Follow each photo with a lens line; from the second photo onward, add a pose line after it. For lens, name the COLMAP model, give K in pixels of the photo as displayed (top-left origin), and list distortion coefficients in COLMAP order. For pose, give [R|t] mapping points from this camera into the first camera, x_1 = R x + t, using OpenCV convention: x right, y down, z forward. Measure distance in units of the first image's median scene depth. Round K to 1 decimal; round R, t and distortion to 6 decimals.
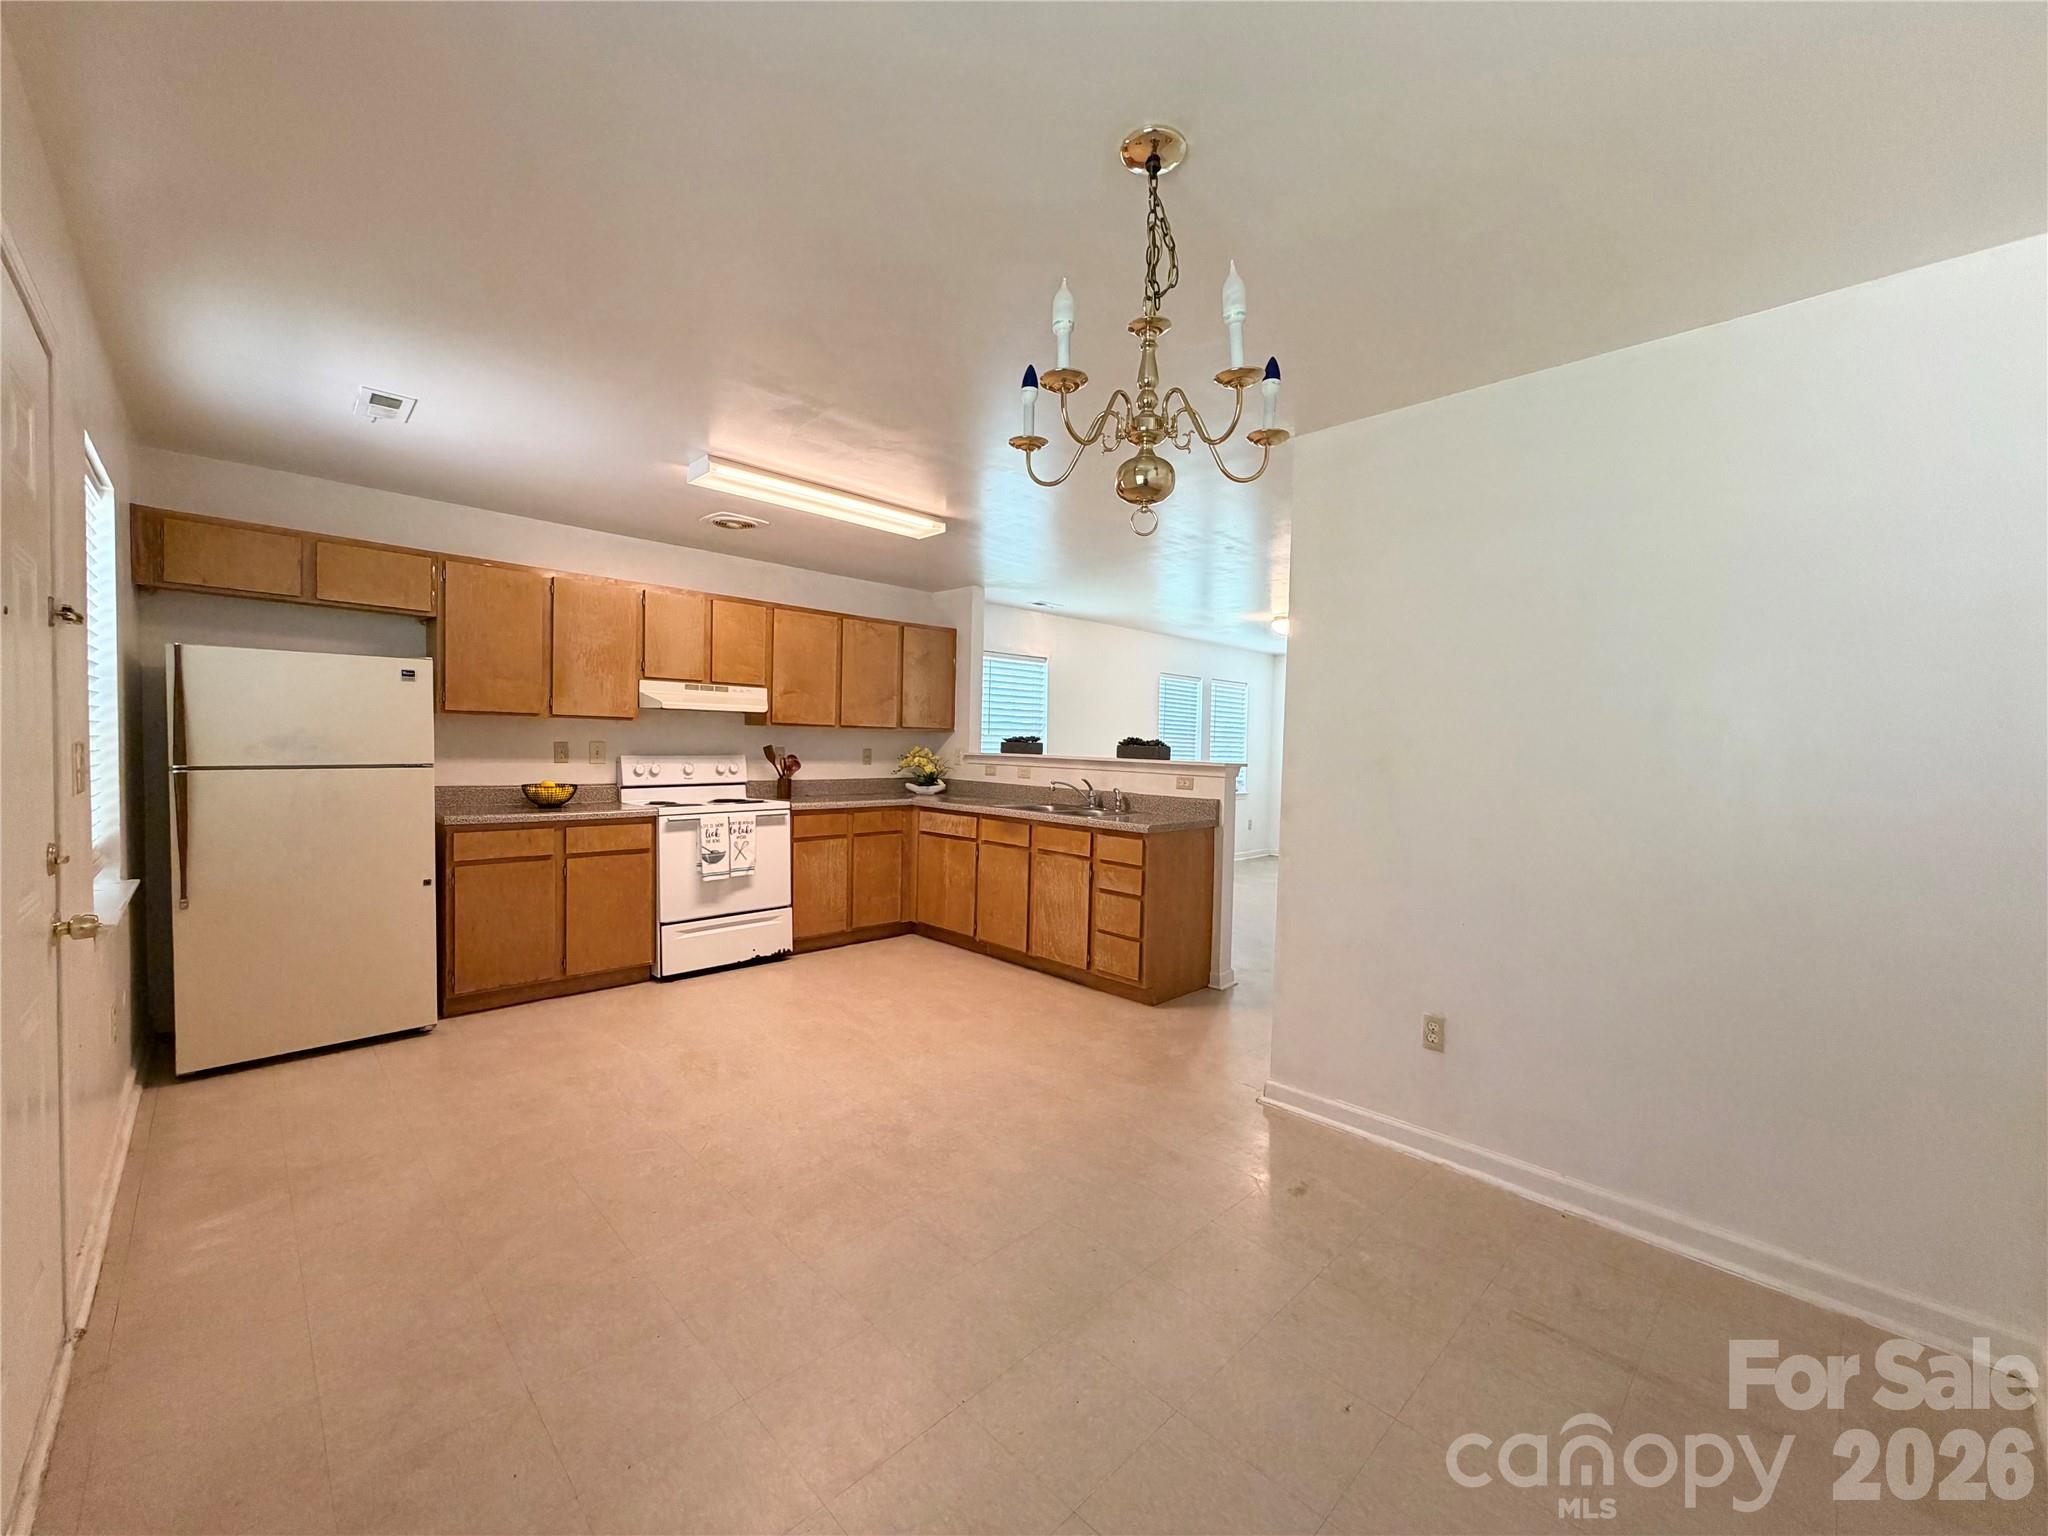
lens RADIAL K [[813.8, 0, 1018.1], [0, 813.8, 770.3], [0, 0, 1]] dist [-0.000517, 0.000444]
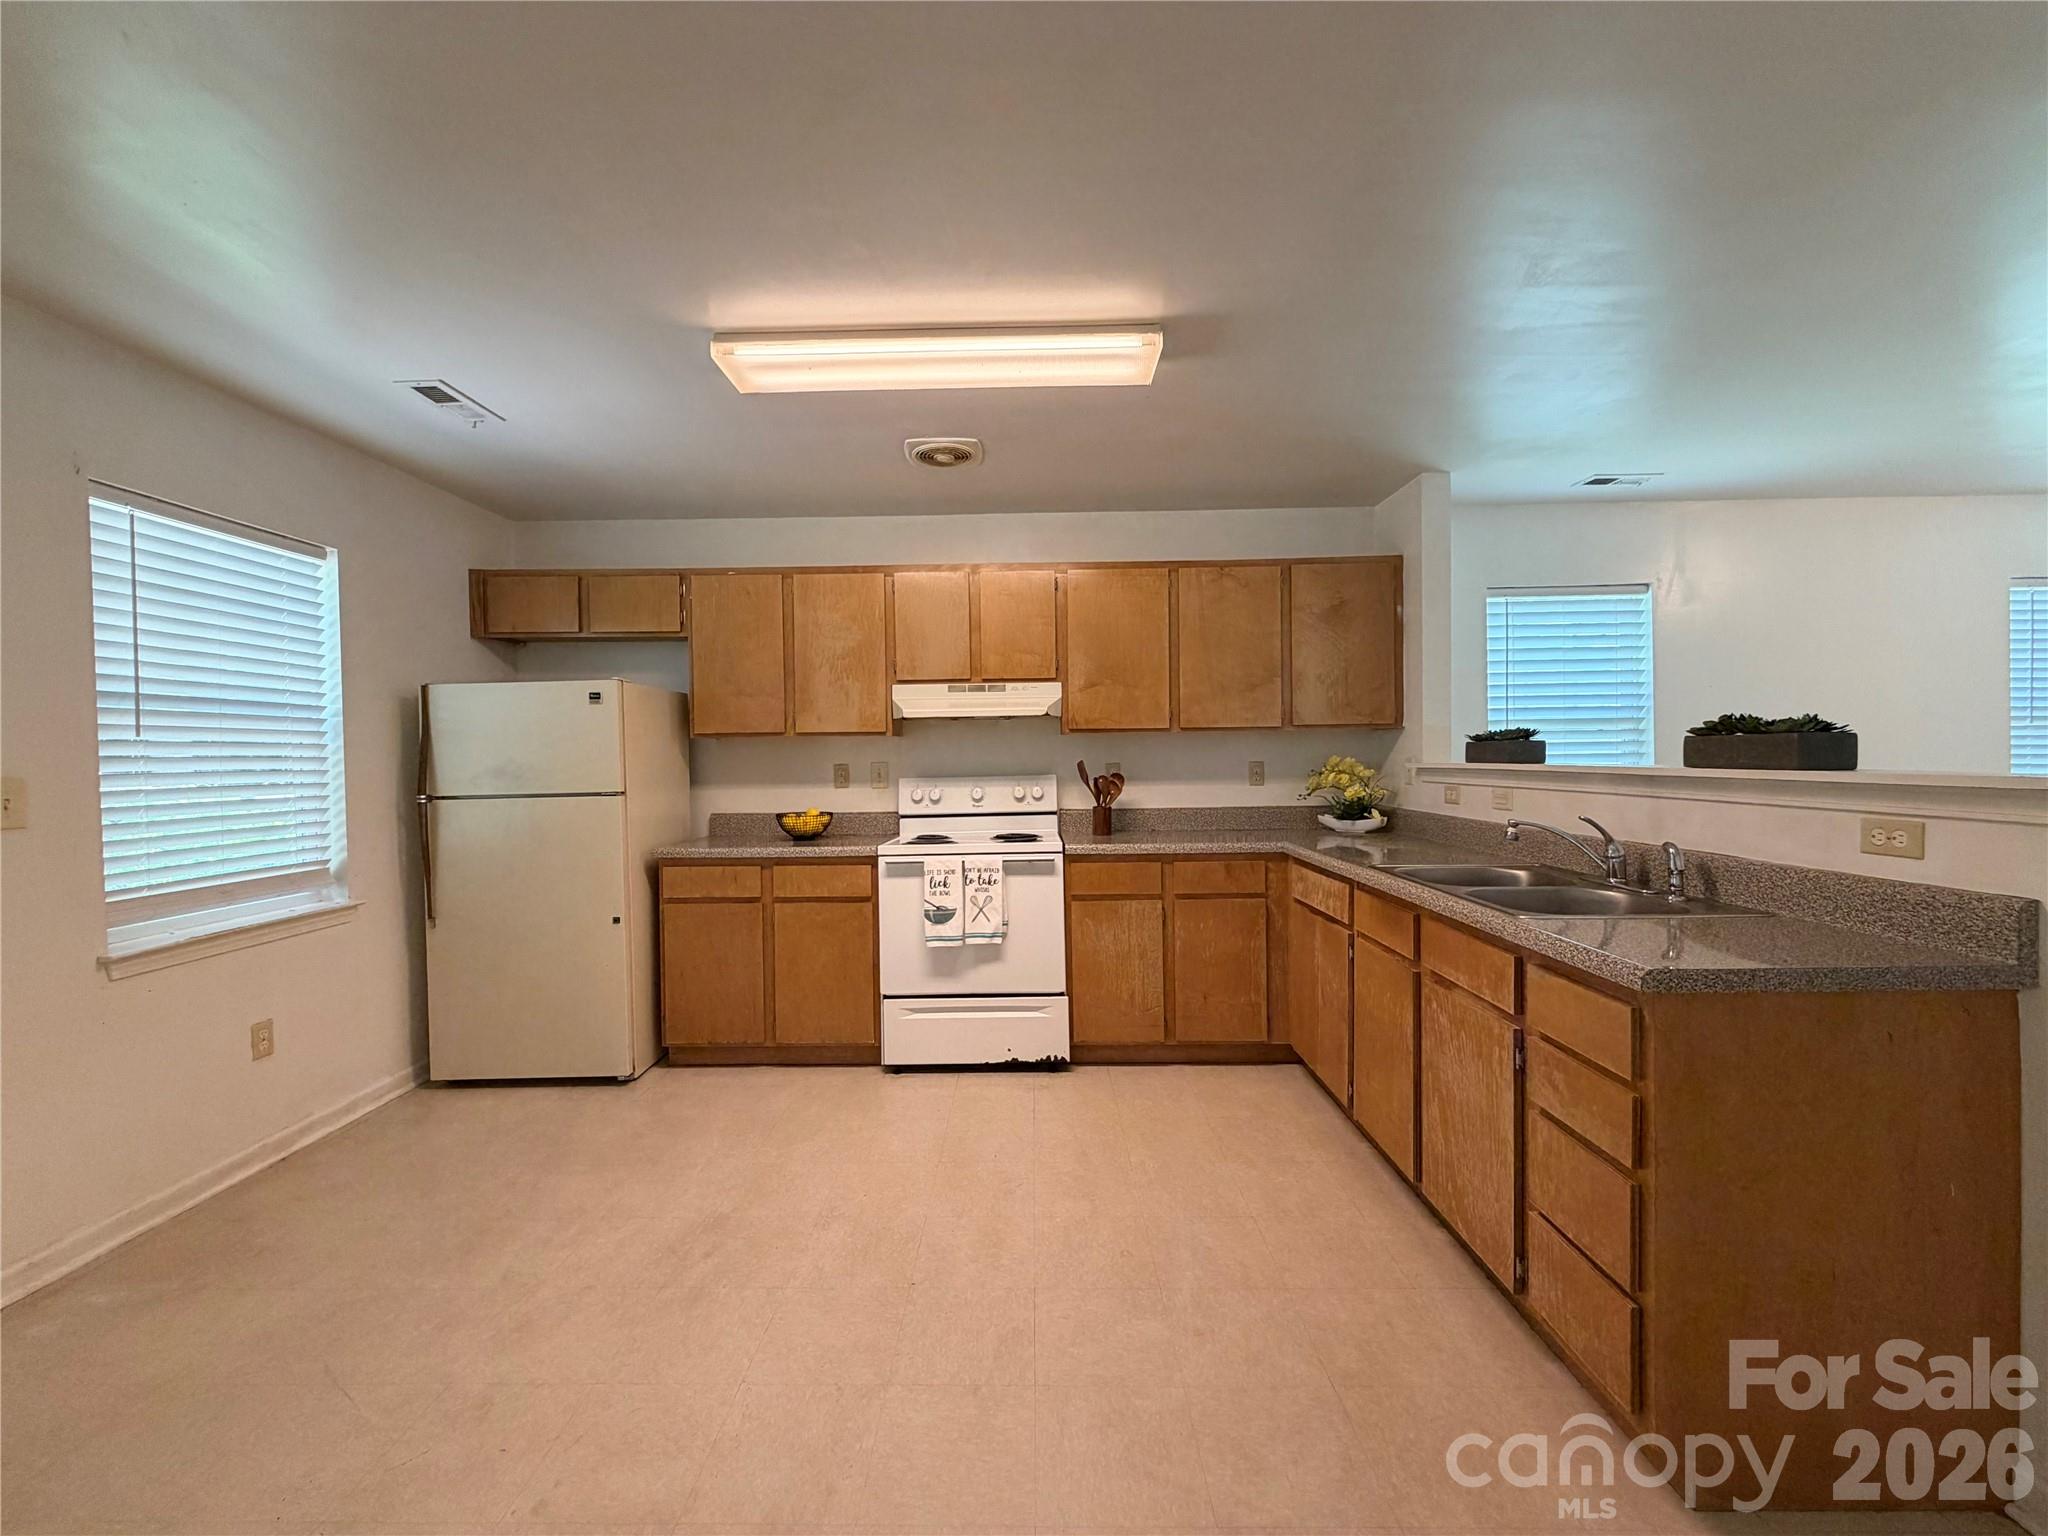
lens RADIAL K [[813.8, 0, 1018.1], [0, 813.8, 770.3], [0, 0, 1]] dist [-0.000517, 0.000444]
pose [[0.703258, -0.019928, -0.710656, 0.187880], [0.005147, 0.999724, -0.022940, -0.006627], [0.710916, 0.012475, 0.703166, 0.498250]]
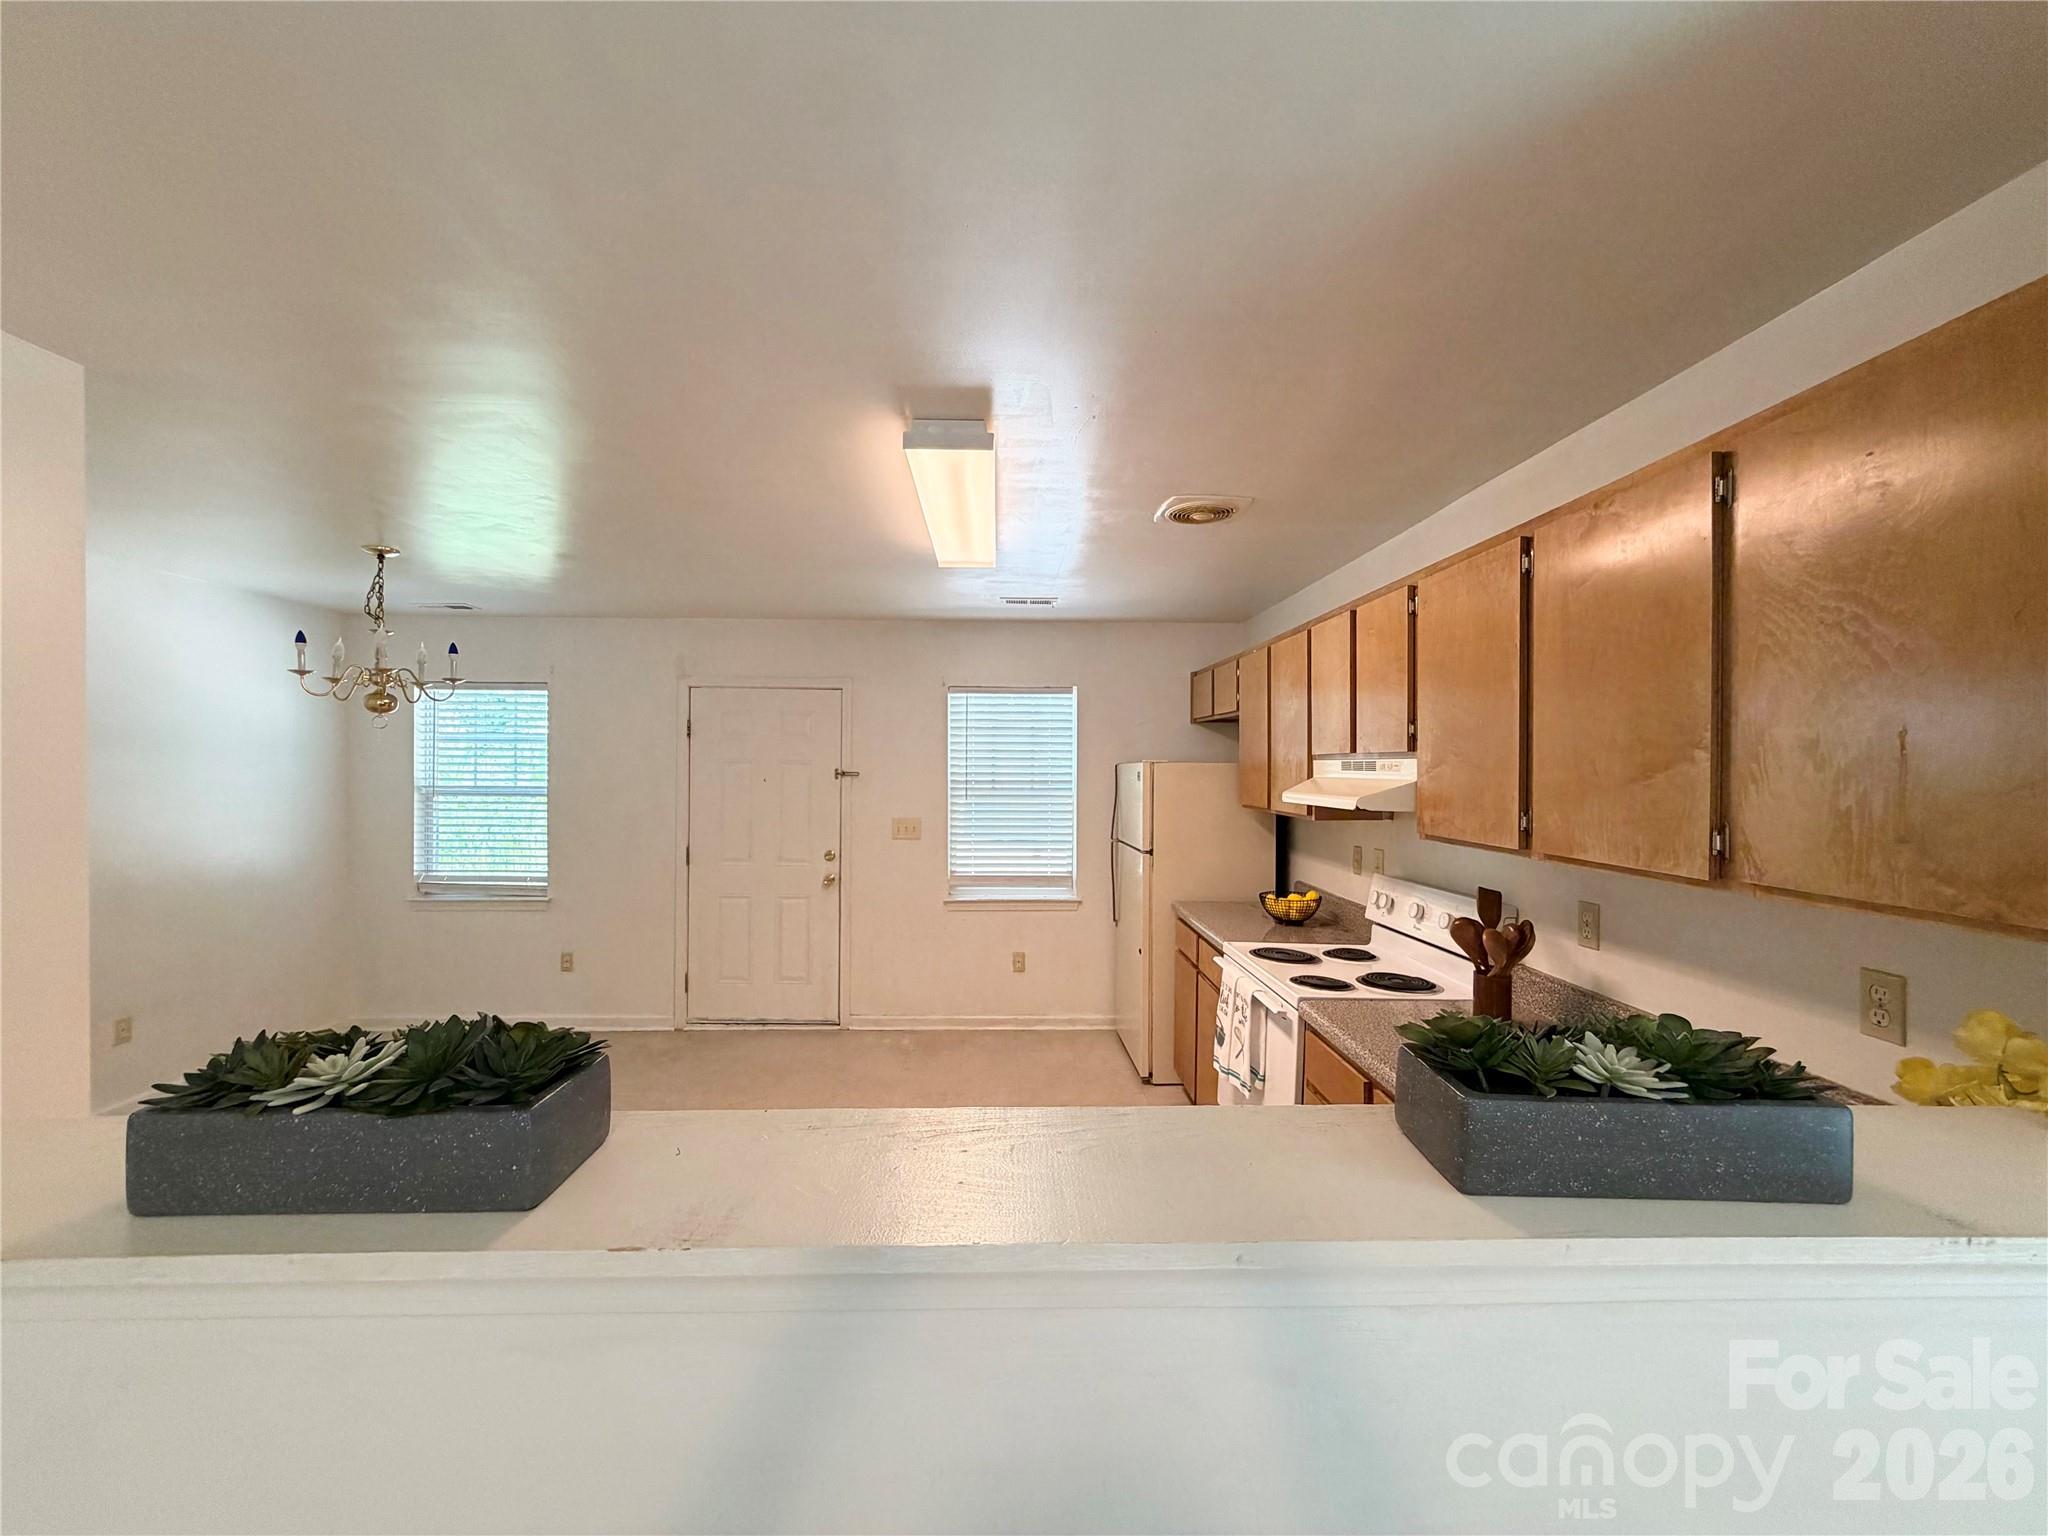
lens RADIAL K [[813.8, 0, 1018.1], [0, 813.8, 770.3], [0, 0, 1]] dist [-0.000517, 0.000444]
pose [[-0.679258, -0.024027, -0.733506, 0.192441], [-0.047349, 0.998816, 0.011130, -0.094556], [0.732370, 0.042290, -0.679592, 1.227760]]
